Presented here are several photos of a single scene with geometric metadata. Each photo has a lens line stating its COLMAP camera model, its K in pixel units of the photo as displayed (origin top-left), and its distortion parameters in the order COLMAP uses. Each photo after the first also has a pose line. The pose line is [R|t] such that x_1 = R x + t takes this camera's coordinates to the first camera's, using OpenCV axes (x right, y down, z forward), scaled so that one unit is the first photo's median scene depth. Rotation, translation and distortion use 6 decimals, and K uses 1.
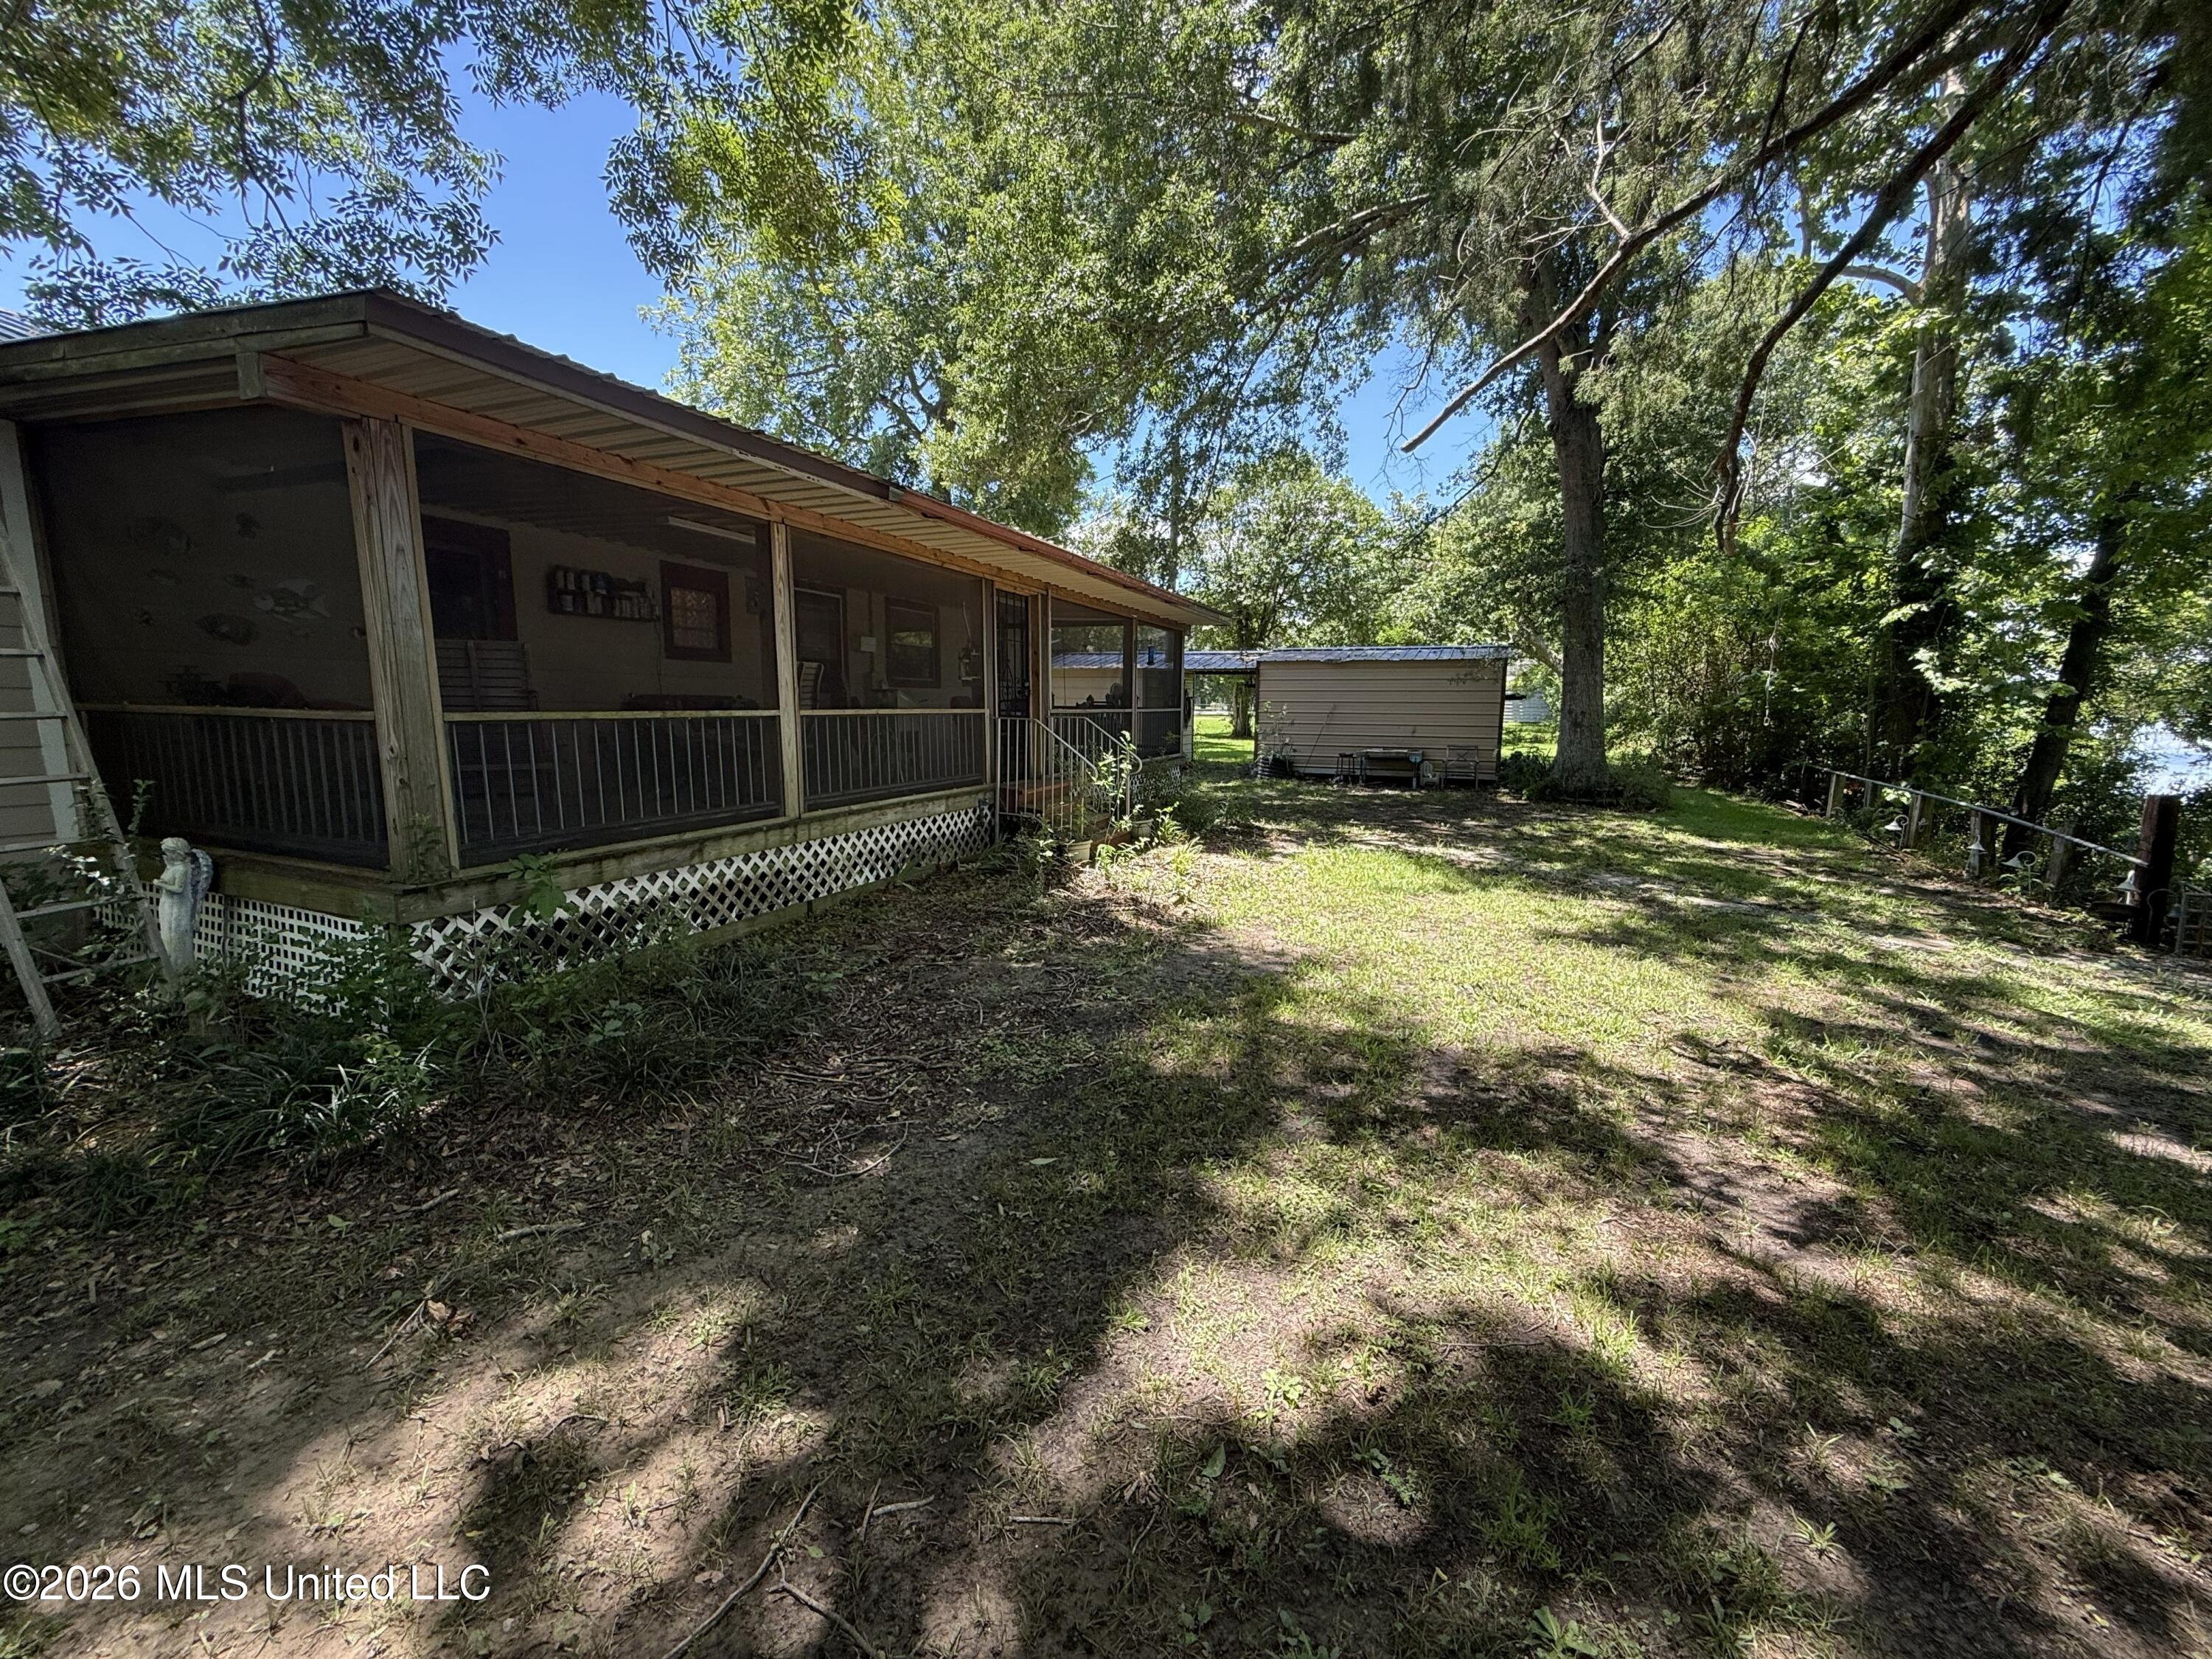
lens RADIAL K [[880.0, 0, 1103.6], [0, 880.0, 827.5], [0, 0, 1]] dist [-0.000863, -0.000374]
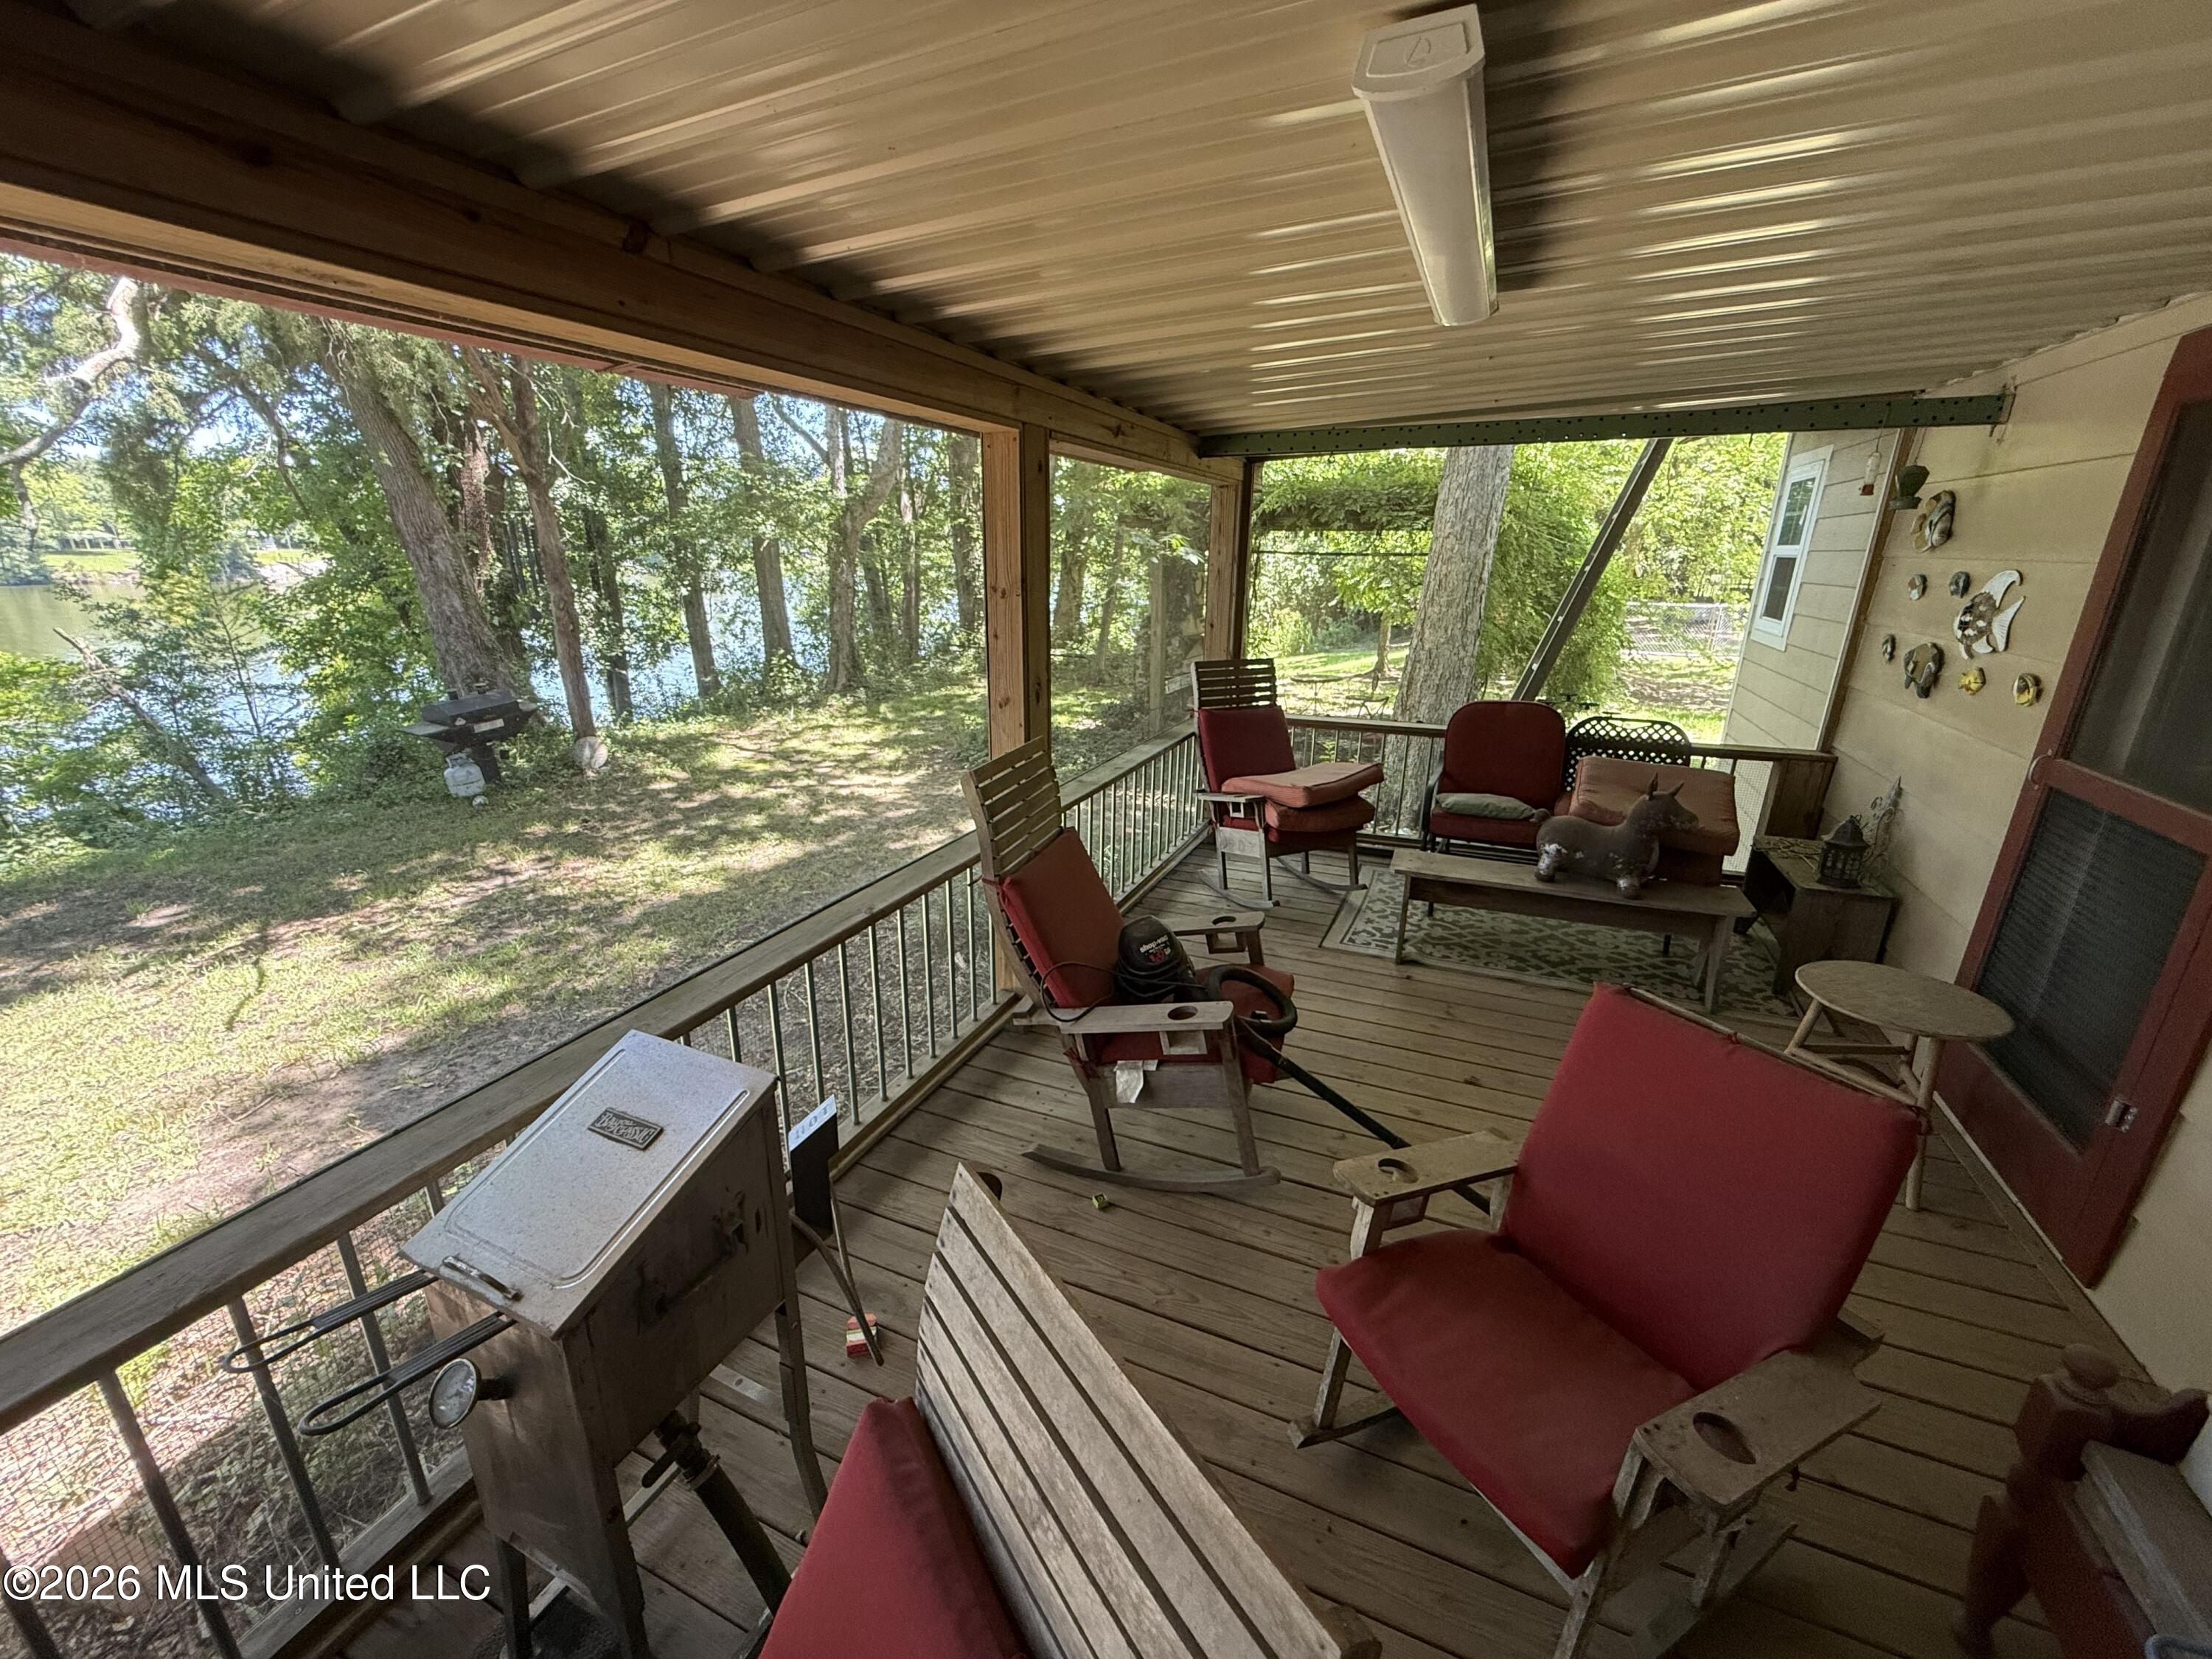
lens RADIAL K [[880.0, 0, 1103.6], [0, 880.0, 827.5], [0, 0, 1]] dist [-0.000863, -0.000374]
pose [[-0.999134, -0.028772, 0.030060, -0.774254], [-0.012725, 0.899075, 0.437609, -0.614340], [-0.039617, 0.436847, -0.898663, 2.457808]]
